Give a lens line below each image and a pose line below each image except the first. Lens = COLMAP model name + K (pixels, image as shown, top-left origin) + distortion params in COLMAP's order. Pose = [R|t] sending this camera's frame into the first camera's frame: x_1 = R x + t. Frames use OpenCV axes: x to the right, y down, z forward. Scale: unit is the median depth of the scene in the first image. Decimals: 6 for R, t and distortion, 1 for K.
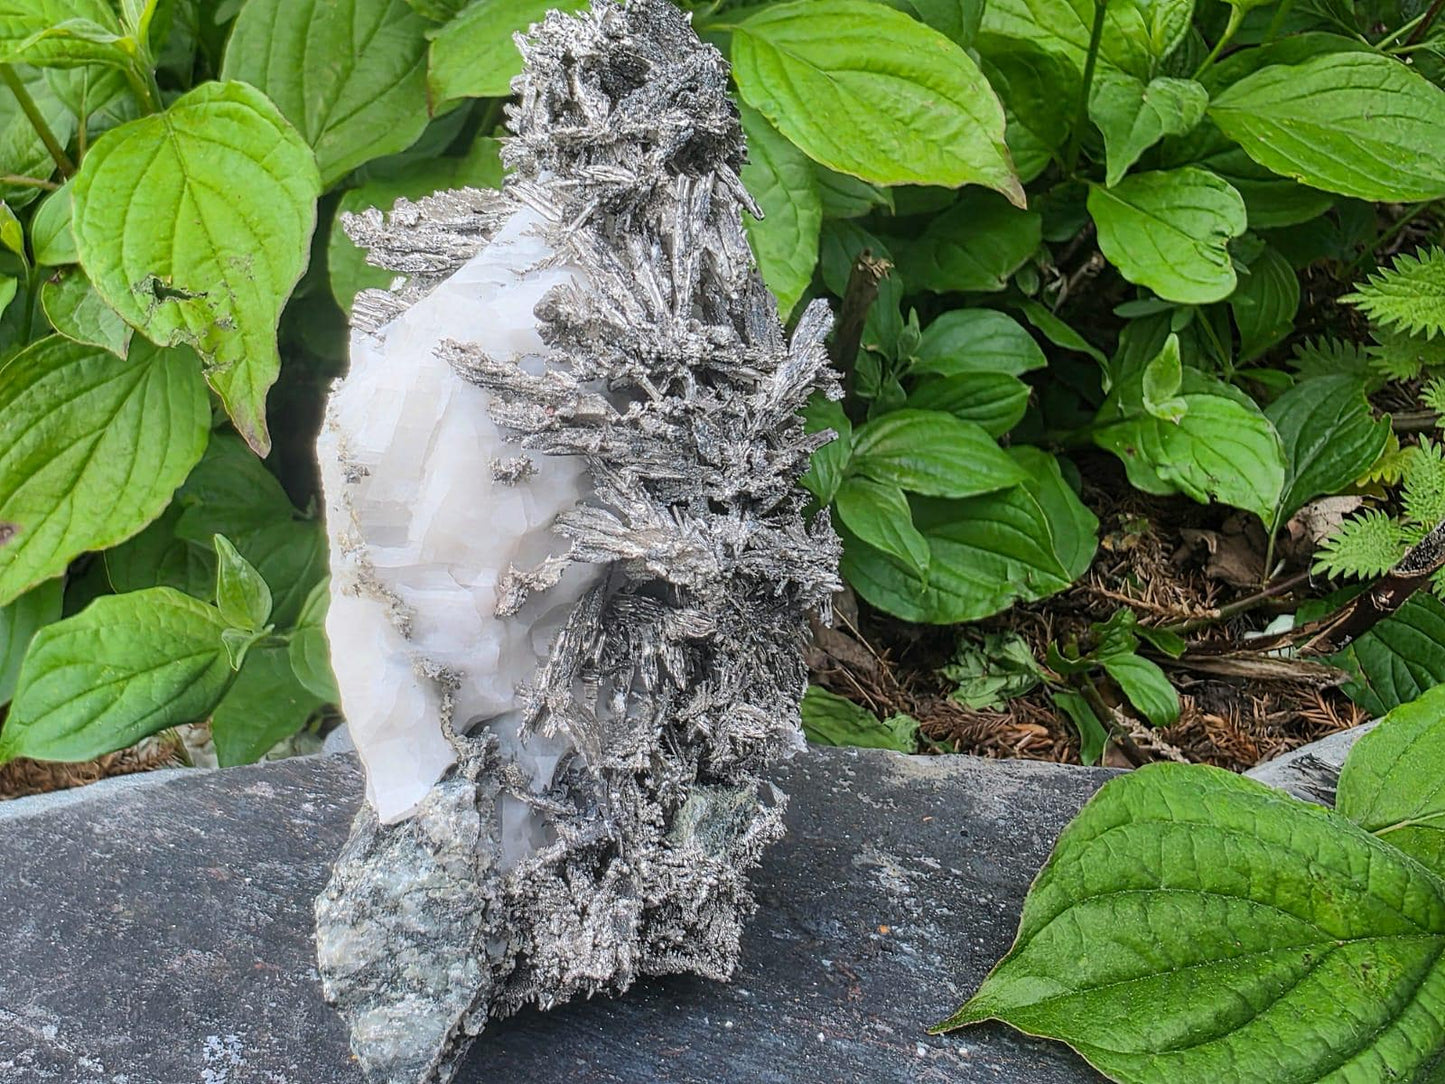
lens RADIAL K [[1691.4, 0, 509.4], [0, 1691.4, 553.4], [0, 0, 1]] dist [0.011234, 0.000000]
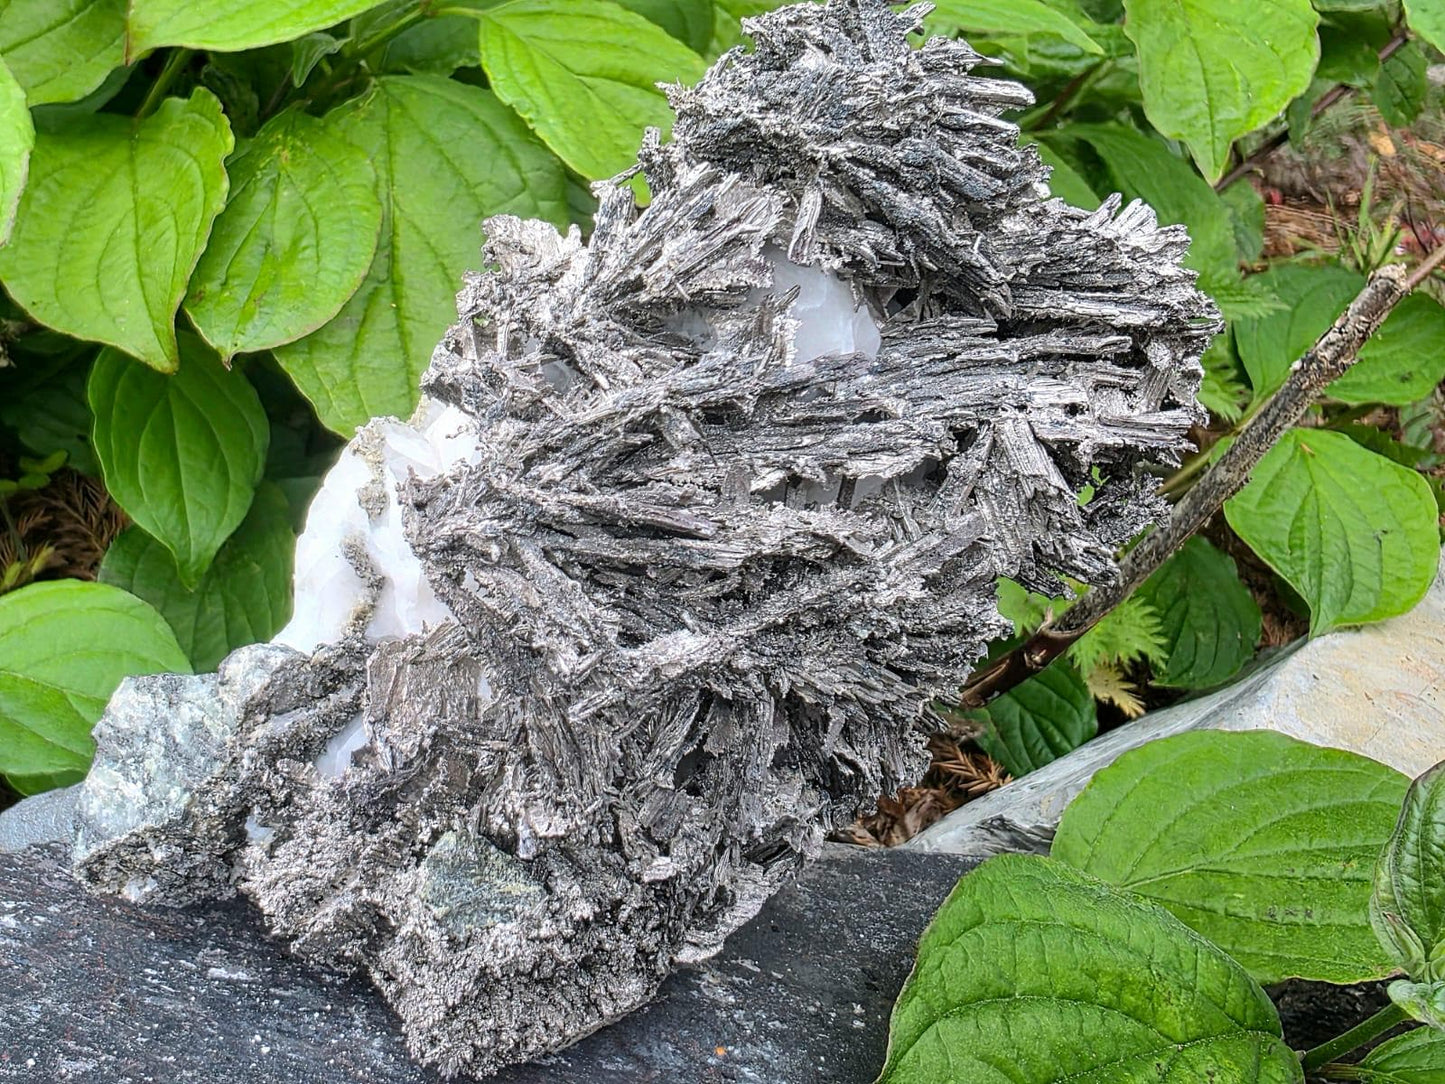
lens RADIAL K [[1667.2, 0, 561.5], [0, 1667.2, 512.8], [0, 0, 1]] dist [0.016755, 0.000000]
pose [[0.941953, 0.051879, 0.331712, -0.091013], [-0.042664, 0.998476, -0.035006, -0.012258], [-0.333022, 0.018822, 0.942731, 0.124368]]
